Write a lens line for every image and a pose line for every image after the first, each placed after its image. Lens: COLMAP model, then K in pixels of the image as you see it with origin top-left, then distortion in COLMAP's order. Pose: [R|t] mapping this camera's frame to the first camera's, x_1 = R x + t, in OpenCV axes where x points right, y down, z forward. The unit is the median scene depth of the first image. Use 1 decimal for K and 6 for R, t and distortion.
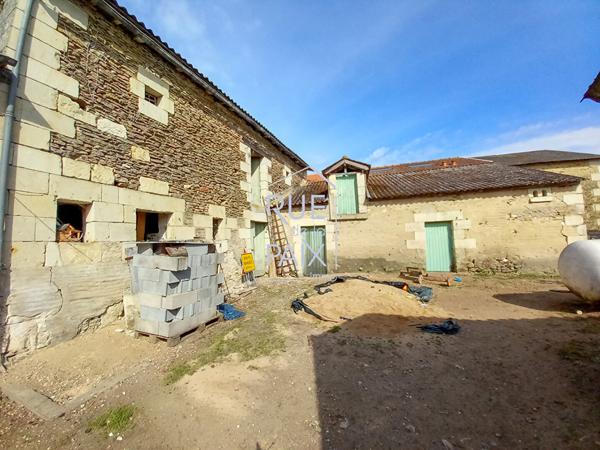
lens RADIAL K [[273.1, 0, 299.4], [0, 273.1, 207.6], [0, 0, 1]] dist [-0.002944, -0.000748]
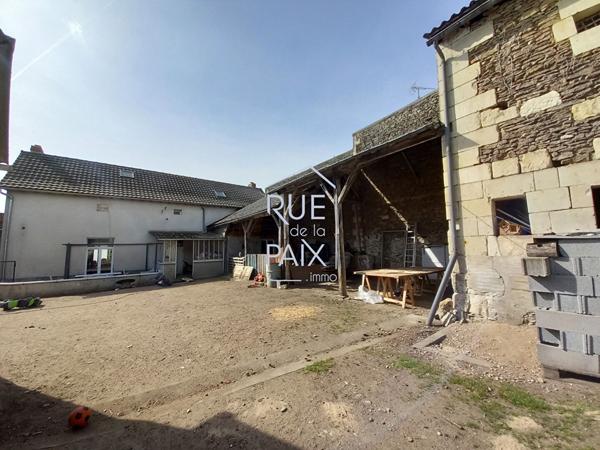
lens RADIAL K [[247.8, 0, 300.0], [0, 247.8, 225.0], [0, 0, 1]] dist [0.001330, 0.000134]
pose [[-0.551022, -0.044258, -0.833317, 0.442894], [0.133093, 0.981149, -0.140115, 0.112765], [0.823809, -0.188115, -0.534744, 0.846523]]
